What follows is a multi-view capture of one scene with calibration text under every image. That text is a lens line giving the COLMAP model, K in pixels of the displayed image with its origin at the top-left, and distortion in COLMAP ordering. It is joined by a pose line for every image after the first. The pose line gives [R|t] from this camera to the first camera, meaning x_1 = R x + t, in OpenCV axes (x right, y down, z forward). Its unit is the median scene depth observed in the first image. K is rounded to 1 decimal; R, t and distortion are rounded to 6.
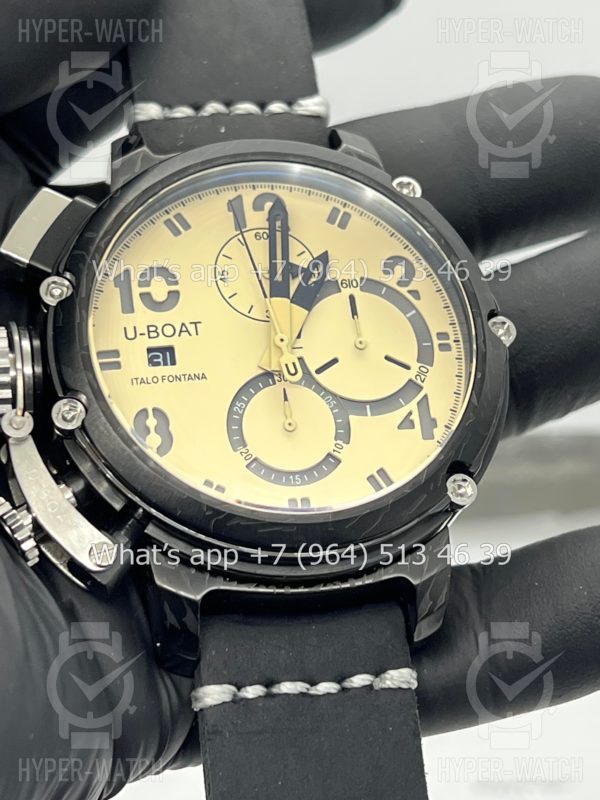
lens RADIAL K [[1962.0, 0, 300.0], [0, 1962.0, 400.0], [0, 0, 1]] dist [0.333143, -0.826263]
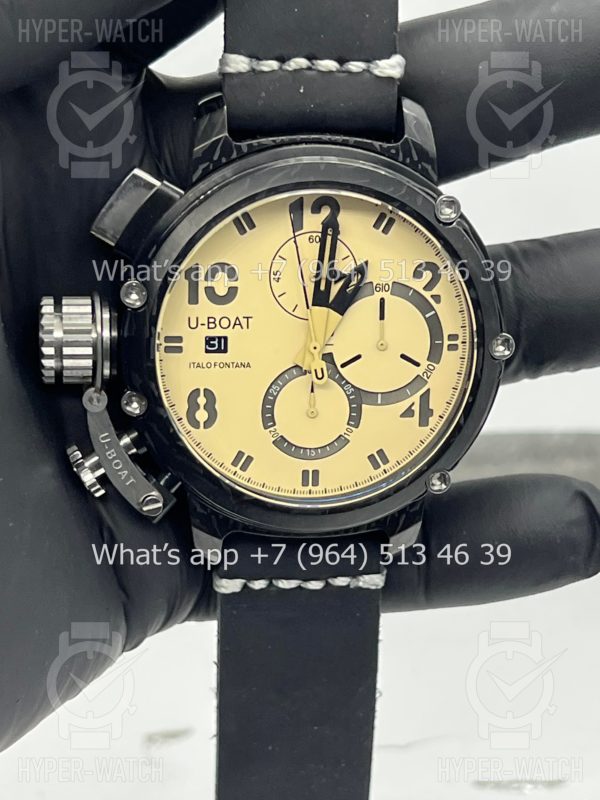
lens RADIAL K [[1962.0, 0, 300.0], [0, 1962.0, 400.0], [0, 0, 1]] dist [0.333143, -0.826263]
pose [[0.987478, 0.156416, -0.020505, 0.011261], [-0.116691, 0.811711, 0.572283, -0.692016], [0.106159, -0.562724, 0.819800, -0.015236]]
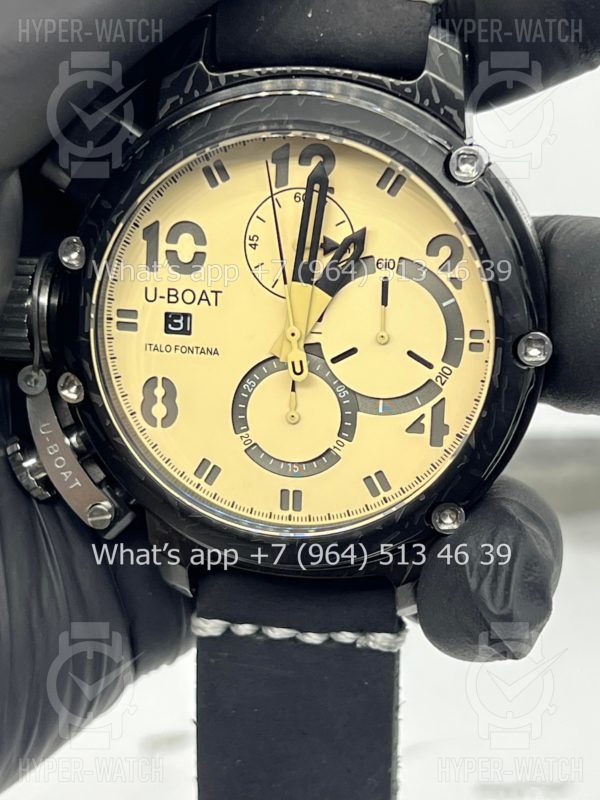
lens RADIAL K [[1962.0, 0, 300.0], [0, 1962.0, 400.0], [0, 0, 1]] dist [0.333143, -0.826263]
pose [[0.932040, 0.222977, -0.285625, 0.274189], [-0.028265, 0.830584, 0.556175, -0.535344], [0.361250, -0.510305, 0.780440, 0.229380]]
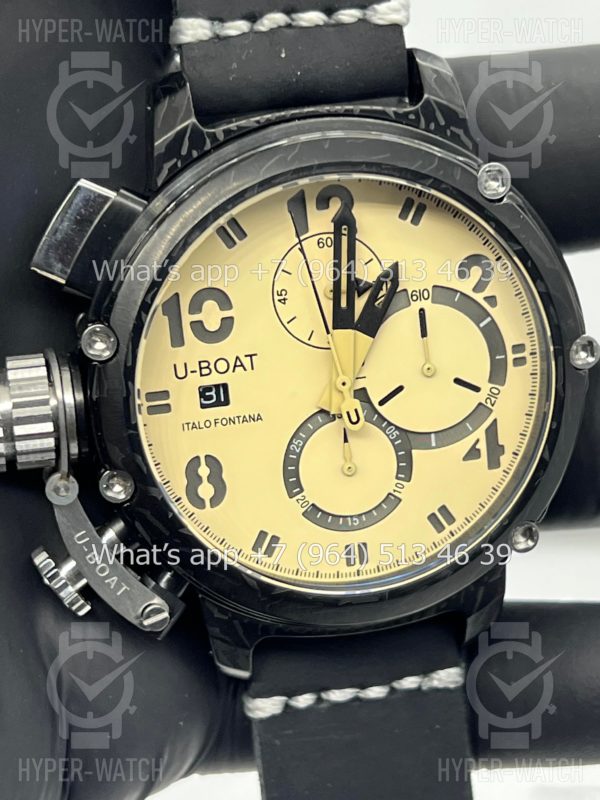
lens RADIAL K [[1962.0, 0, 300.0], [0, 1962.0, 400.0], [0, 0, 1]] dist [0.333143, -0.826263]
pose [[0.999514, 0.031047, 0.002621, -0.031886], [-0.027544, 0.841133, 0.540127, -0.518504], [0.014565, -0.539937, 0.841580, 0.214341]]
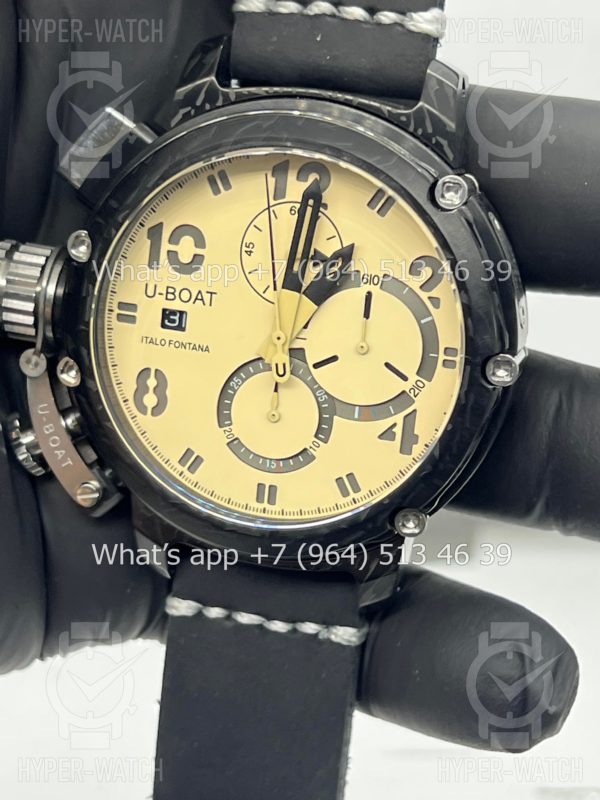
lens RADIAL K [[1962.0, 0, 300.0], [0, 1962.0, 400.0], [0, 0, 1]] dist [0.333143, -0.826263]
pose [[0.900065, 0.295123, -0.320602, 0.336664], [-0.075021, 0.829699, 0.553146, -0.567497], [0.429250, -0.473816, 0.768924, 0.197439]]
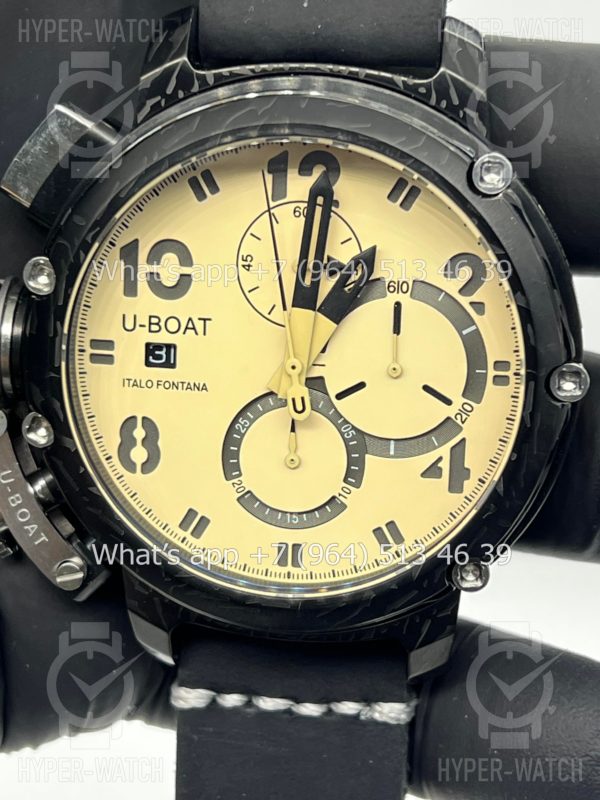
lens RADIAL K [[1962.0, 0, 300.0], [0, 1962.0, 400.0], [0, 0, 1]] dist [0.333143, -0.826263]
pose [[0.945866, 0.213393, -0.244542, 0.201911], [-0.046485, 0.834767, 0.548637, -0.479594], [0.321211, -0.507570, 0.799498, 0.312562]]
